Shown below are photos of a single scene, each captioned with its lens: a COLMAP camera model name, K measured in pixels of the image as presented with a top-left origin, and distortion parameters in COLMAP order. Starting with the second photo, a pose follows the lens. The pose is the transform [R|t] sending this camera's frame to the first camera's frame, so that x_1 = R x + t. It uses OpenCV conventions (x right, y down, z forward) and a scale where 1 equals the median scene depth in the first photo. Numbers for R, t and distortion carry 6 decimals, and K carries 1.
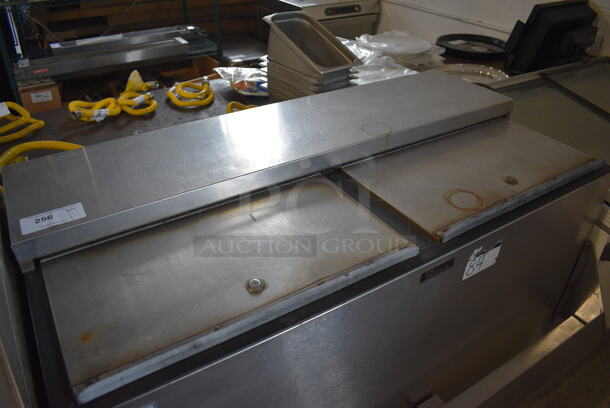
lens RADIAL K [[466.6, 0, 304.8], [0, 466.6, 203.8], [0, 0, 1]] dist [-0.097246, 0.009121]
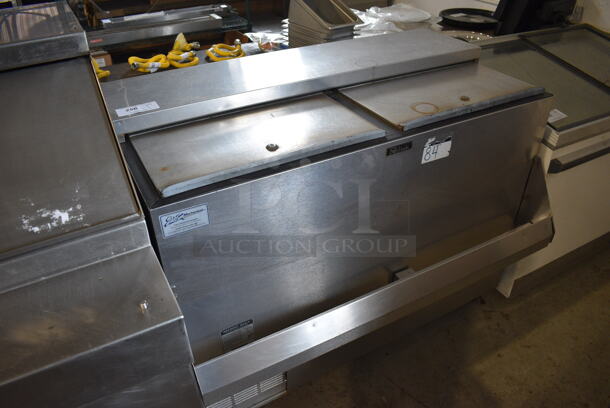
lens RADIAL K [[466.6, 0, 306.4], [0, 466.6, 205.1], [0, 0, 1]] dist [-0.097246, 0.009121]
pose [[0.998441, 0.015440, -0.053635, 0.046610], [-0.014291, 0.999661, 0.021749, 0.170969], [0.053953, -0.020949, 0.998324, -0.267941]]
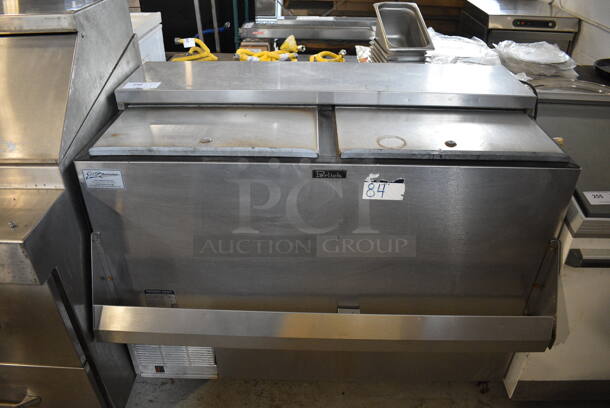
lens RADIAL K [[466.6, 0, 308.1], [0, 466.6, 202.9], [0, 0, 1]] dist [-0.097246, 0.009121]
pose [[0.837612, 0.292282, -0.461496, 0.523857], [-0.300062, 0.952130, 0.058407, 0.094907], [0.456475, 0.089555, 0.885218, -0.135895]]
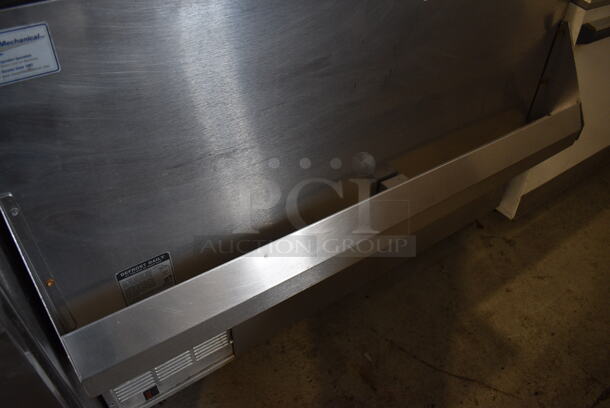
lens RADIAL K [[466.6, 0, 305.0], [0, 466.6, 202.3], [0, 0, 1]] dist [-0.097246, 0.009121]
pose [[0.998883, -0.024781, 0.040233, 0.042754], [0.019821, 0.992659, 0.119314, 0.286421], [-0.042894, -0.118384, 0.992041, 0.055253]]
